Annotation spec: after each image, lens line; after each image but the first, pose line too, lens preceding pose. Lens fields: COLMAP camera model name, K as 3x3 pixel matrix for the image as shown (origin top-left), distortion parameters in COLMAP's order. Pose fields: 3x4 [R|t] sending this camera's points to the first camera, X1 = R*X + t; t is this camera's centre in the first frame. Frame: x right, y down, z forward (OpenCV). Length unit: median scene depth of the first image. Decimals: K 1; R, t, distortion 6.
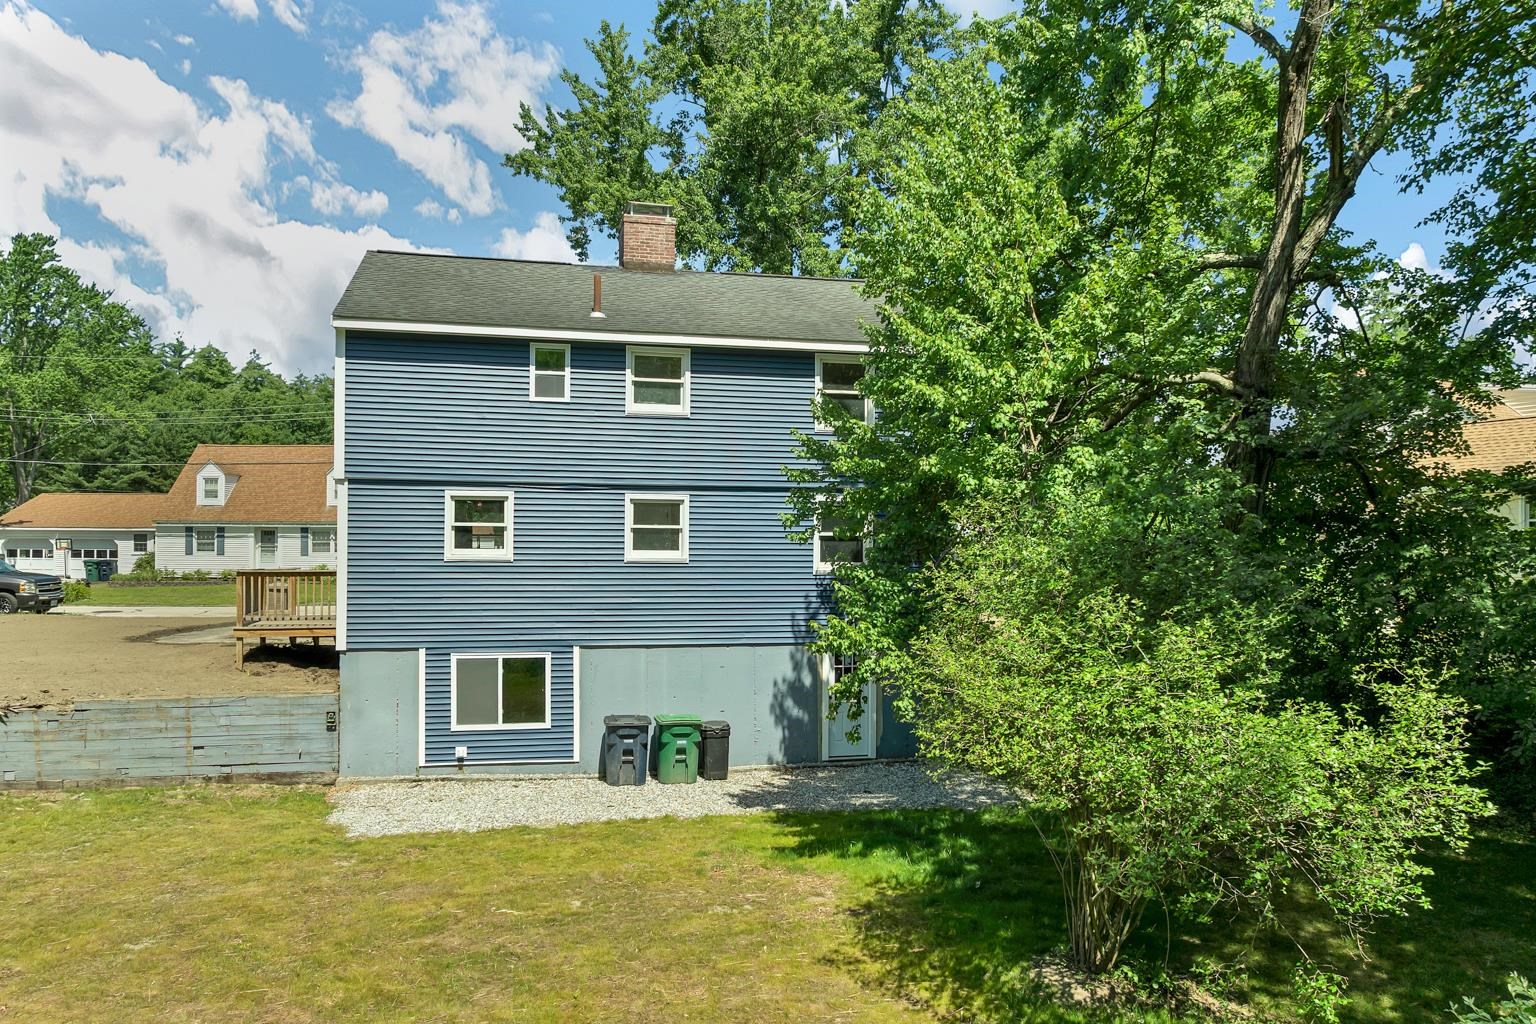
lens RADIAL K [[1102.5, 0, 771.2], [0, 1102.5, 517.8], [0, 0, 1]] dist [-0.040610, 0.001563]
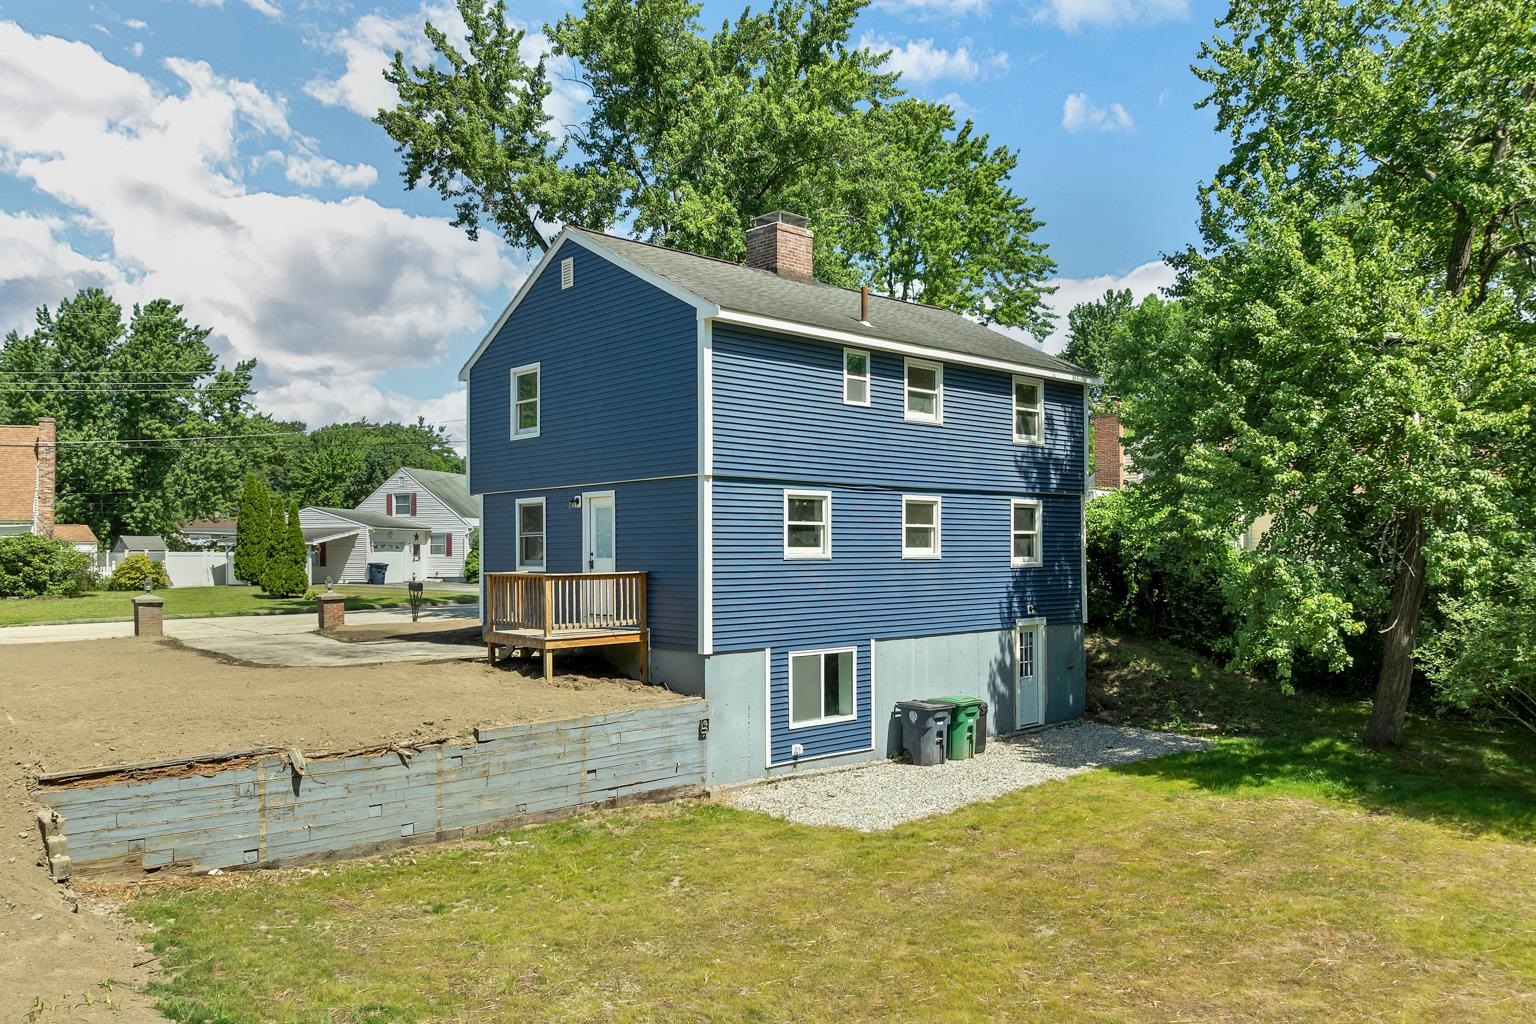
lens RADIAL K [[1102.5, 0, 774.5], [0, 1102.5, 514.2], [0, 0, 1]] dist [-0.040610, 0.001563]
pose [[0.875534, 0.005966, 0.483119, -0.776234], [-0.005258, 0.999982, -0.002820, 0.000733], [-0.483127, -0.000071, 0.875550, 0.124382]]
